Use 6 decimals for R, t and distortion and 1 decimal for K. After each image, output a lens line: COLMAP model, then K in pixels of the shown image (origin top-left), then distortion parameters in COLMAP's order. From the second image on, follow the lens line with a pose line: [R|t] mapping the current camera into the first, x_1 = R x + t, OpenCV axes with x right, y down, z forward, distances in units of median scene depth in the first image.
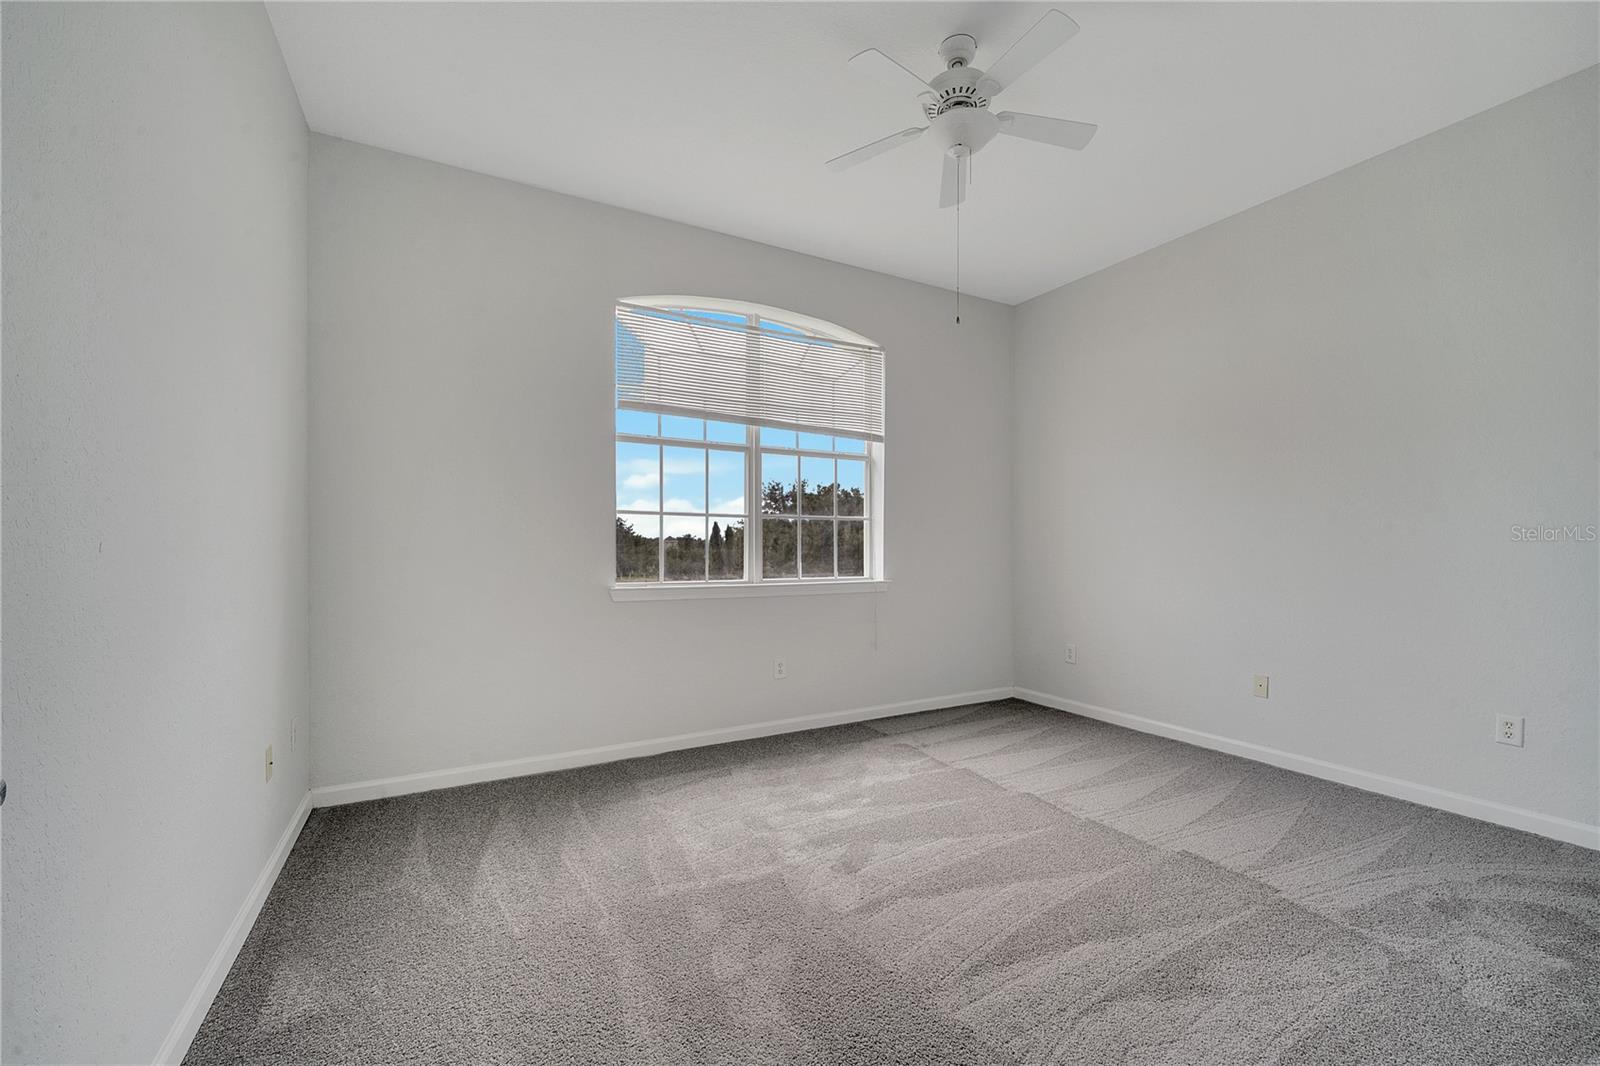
lens RADIAL K [[646.2, 0, 792.5], [0, 646.2, 537.4], [0, 0, 1]] dist [0.001961, -0.000107]
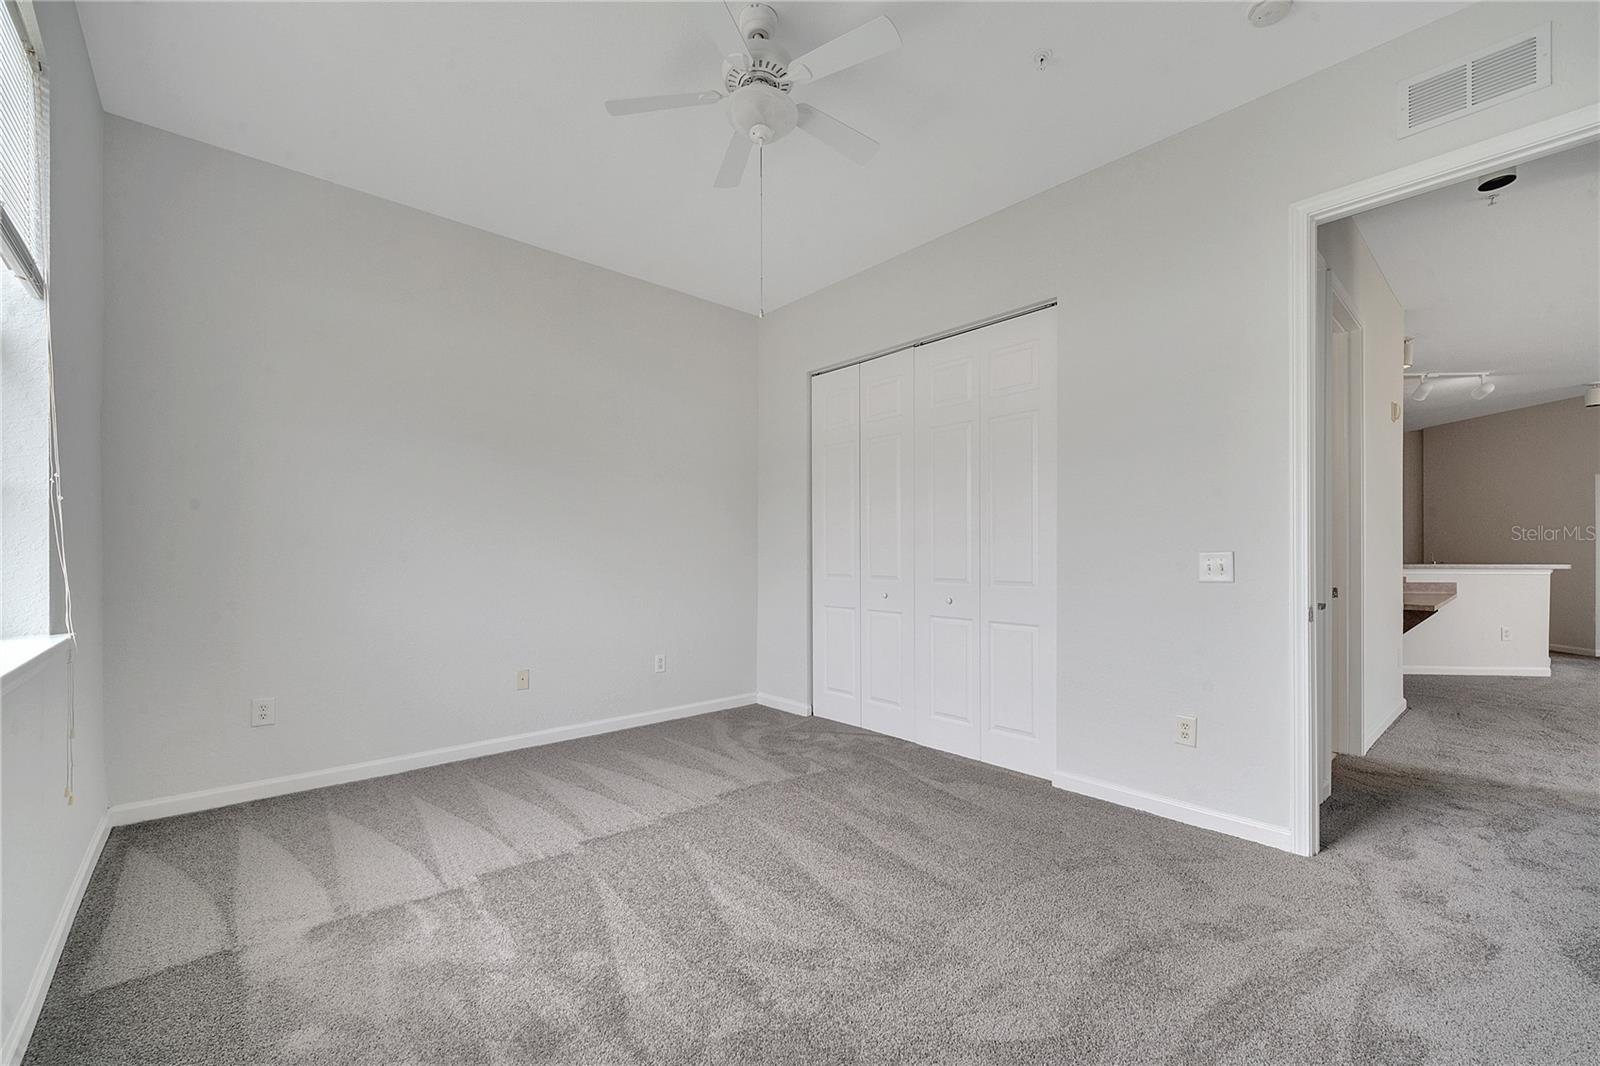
lens RADIAL K [[646.2, 0, 792.5], [0, 646.2, 537.4], [0, 0, 1]] dist [0.001961, -0.000107]
pose [[-0.222766, 0.035581, 0.974222, -0.582930], [-0.010448, 0.999189, -0.038881, 0.036304], [-0.974816, -0.018840, -0.222213, 1.035778]]
